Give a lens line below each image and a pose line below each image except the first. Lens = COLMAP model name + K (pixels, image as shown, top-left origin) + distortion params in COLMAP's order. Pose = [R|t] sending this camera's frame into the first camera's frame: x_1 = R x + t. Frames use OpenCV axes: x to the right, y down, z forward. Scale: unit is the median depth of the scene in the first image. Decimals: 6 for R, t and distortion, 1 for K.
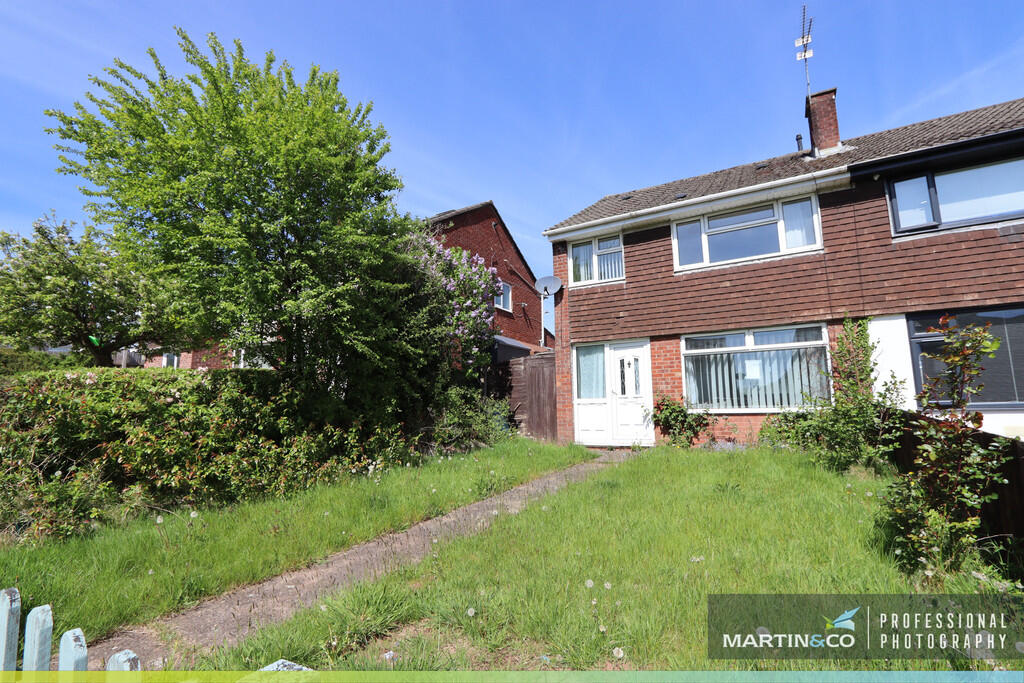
lens RADIAL K [[484.3, 0, 509.5], [0, 484.3, 338.2], [0, 0, 1]] dist [-0.003893, -0.000805]
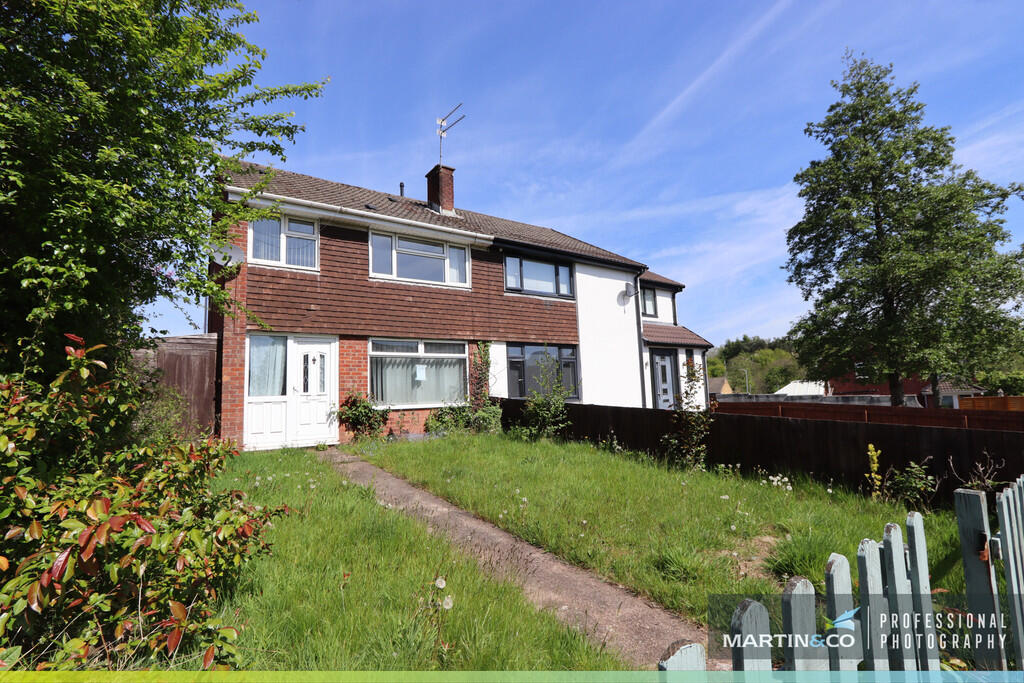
lens RADIAL K [[484.3, 0, 508.7], [0, 484.3, 348.2], [0, 0, 1]] dist [-0.003893, -0.000805]
pose [[0.429584, 0.097503, 0.897748, -0.468929], [-0.102686, 0.992980, -0.058710, 0.048971], [-0.897170, -0.066966, 0.436580, 0.256178]]
